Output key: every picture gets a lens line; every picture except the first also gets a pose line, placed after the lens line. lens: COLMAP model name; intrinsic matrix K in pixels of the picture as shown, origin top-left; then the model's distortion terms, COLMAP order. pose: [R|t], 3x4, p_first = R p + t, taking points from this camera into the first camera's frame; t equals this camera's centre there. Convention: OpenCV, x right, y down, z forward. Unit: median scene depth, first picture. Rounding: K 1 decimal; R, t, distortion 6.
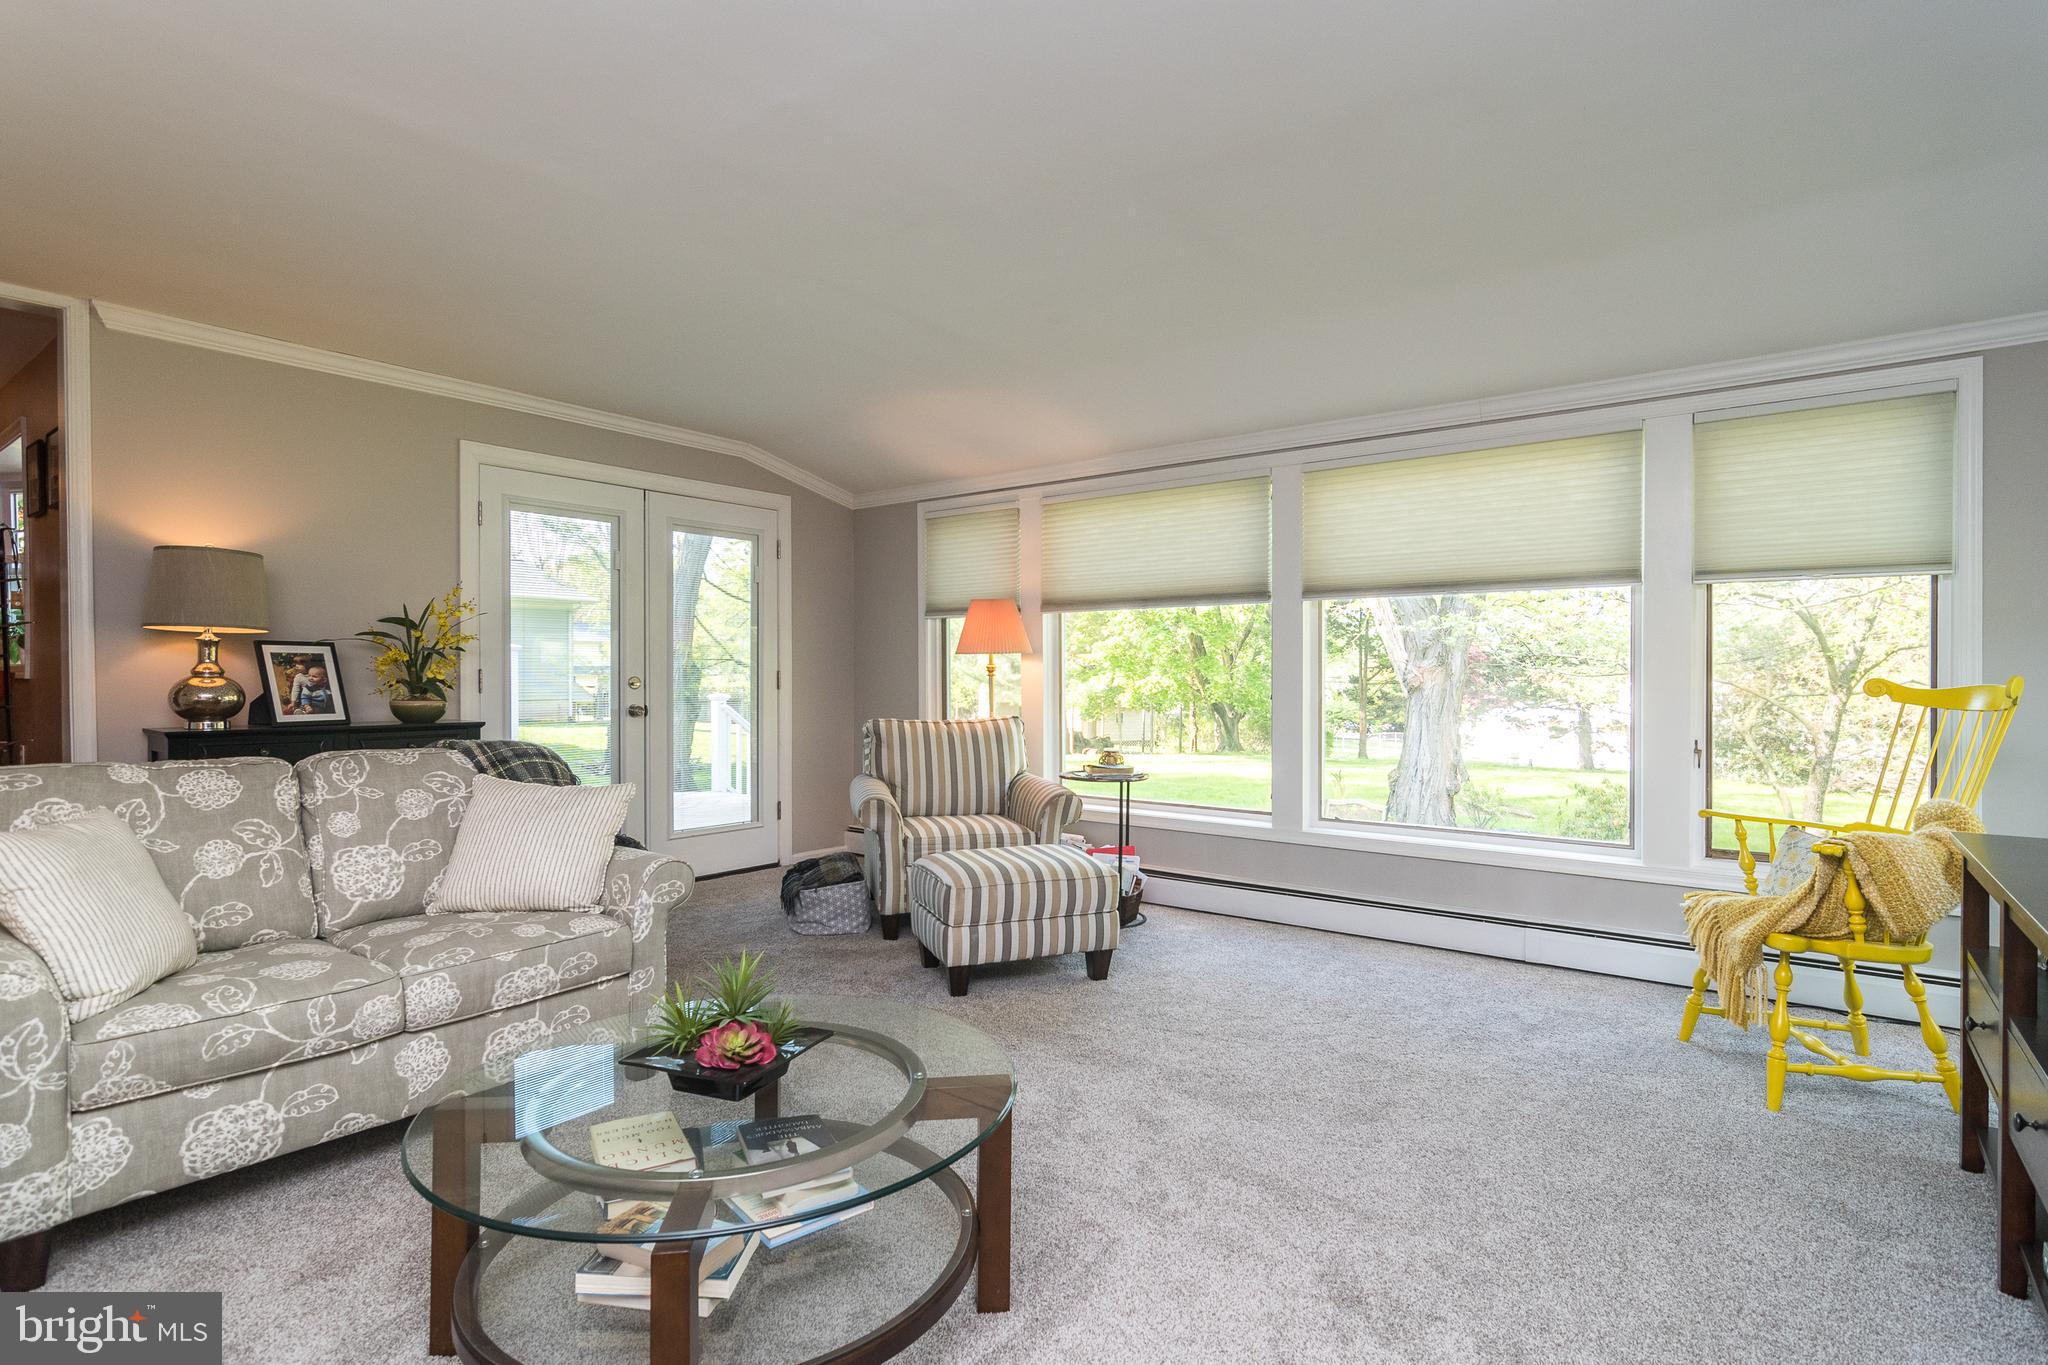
lens RADIAL K [[1012.1, 0, 1010.1], [0, 1012.1, 678.9], [0, 0, 1]] dist [-0.006333, 0.003552]
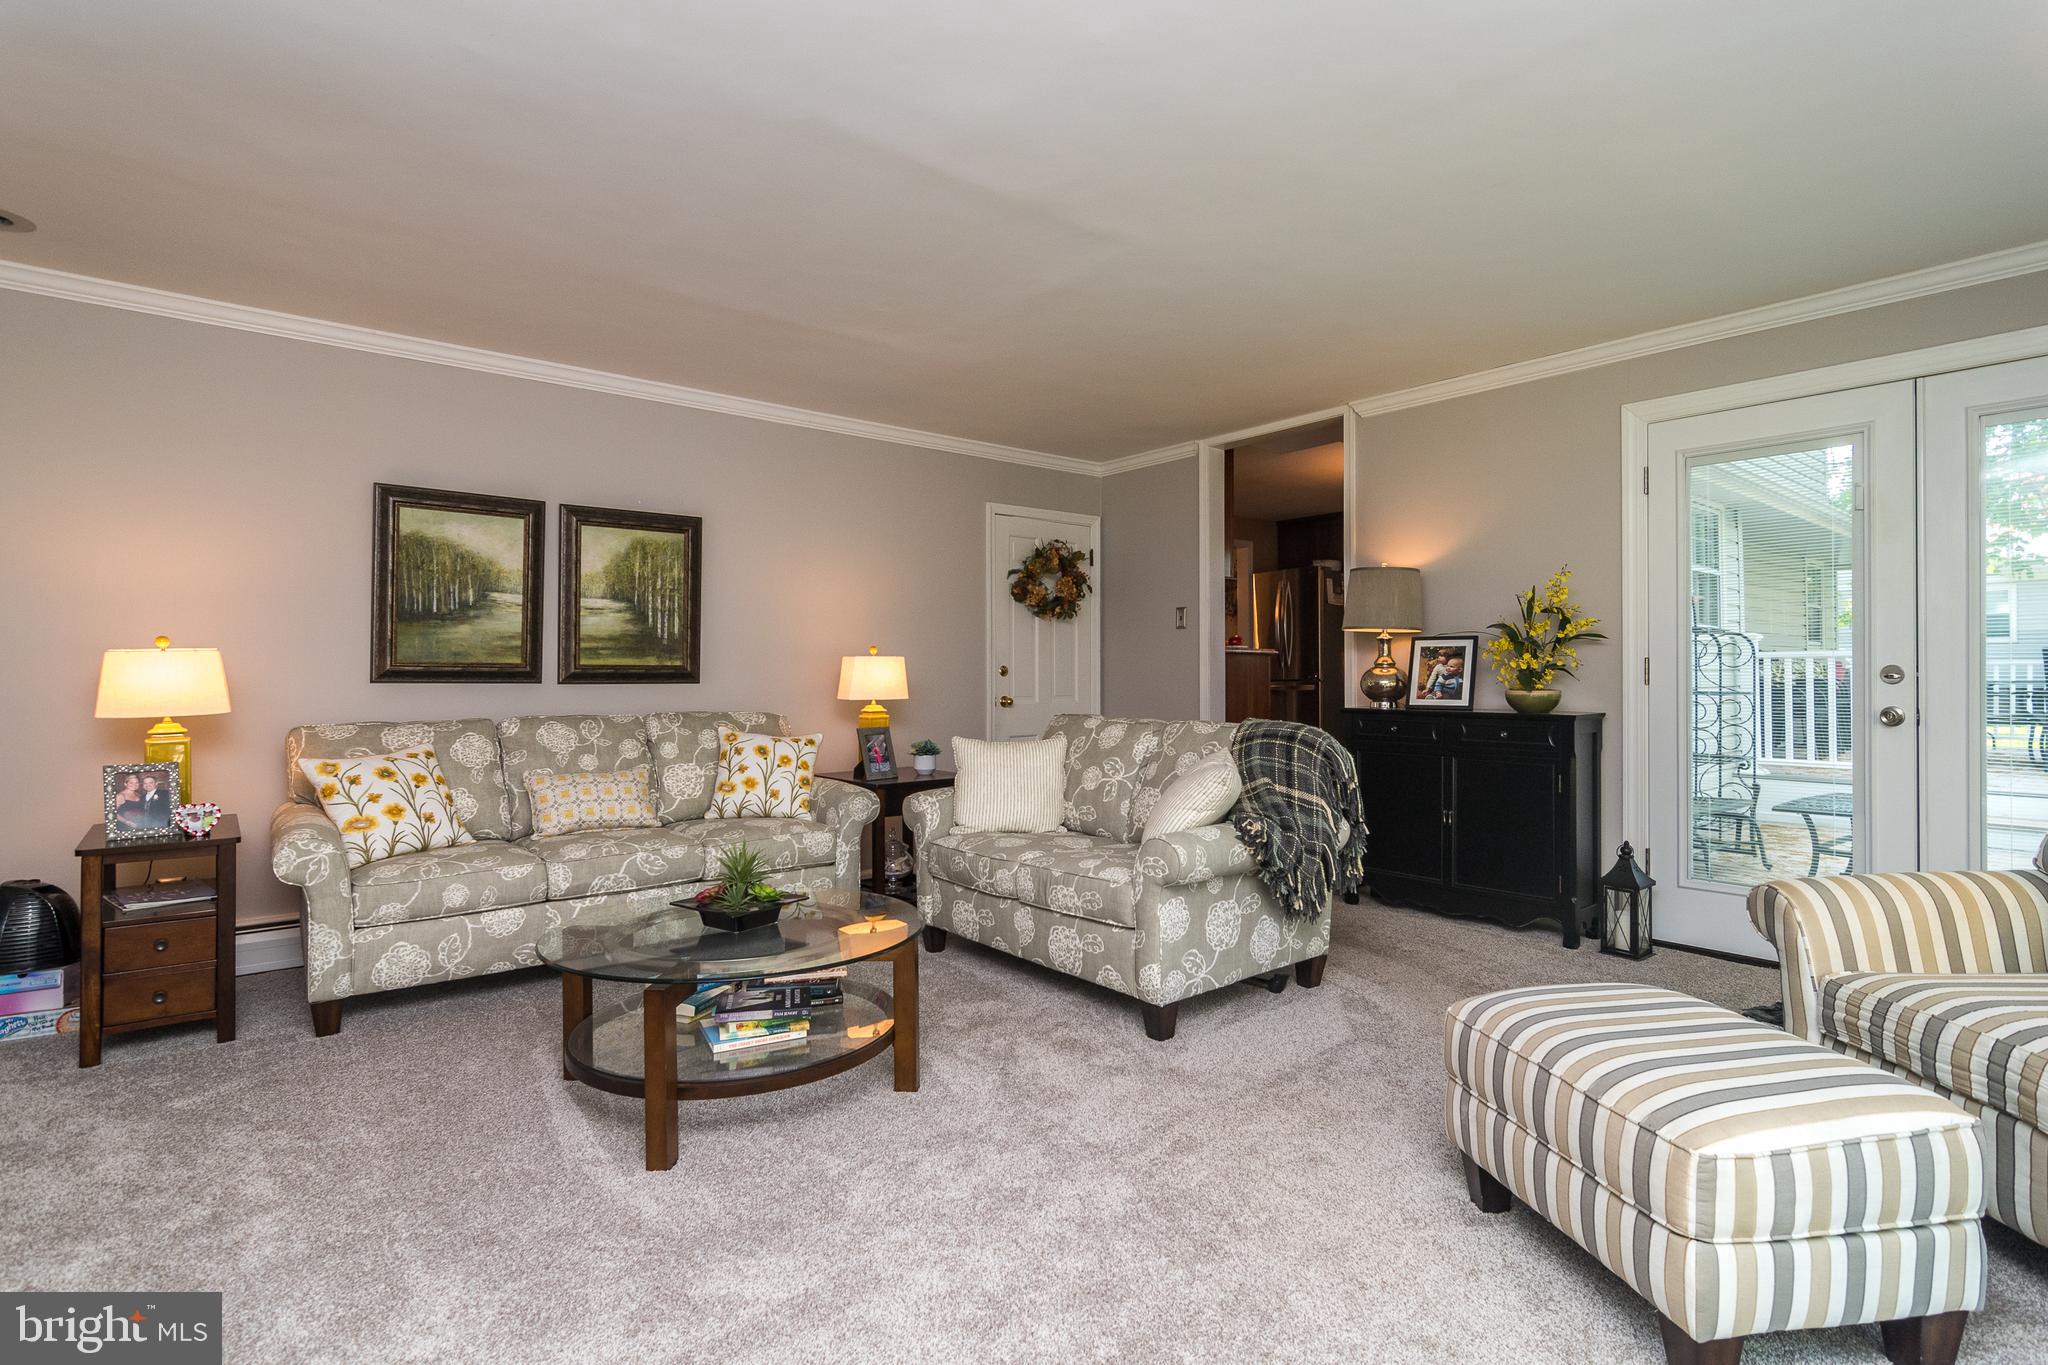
lens RADIAL K [[1012.1, 0, 1072.8], [0, 1012.1, 668.8], [0, 0, 1]] dist [-0.006333, 0.003552]
pose [[-0.177823, -0.005670, -0.984046, 0.520344], [-0.004659, 0.999977, -0.004920, 0.007771], [0.984051, 0.003710, -0.177845, 0.806862]]
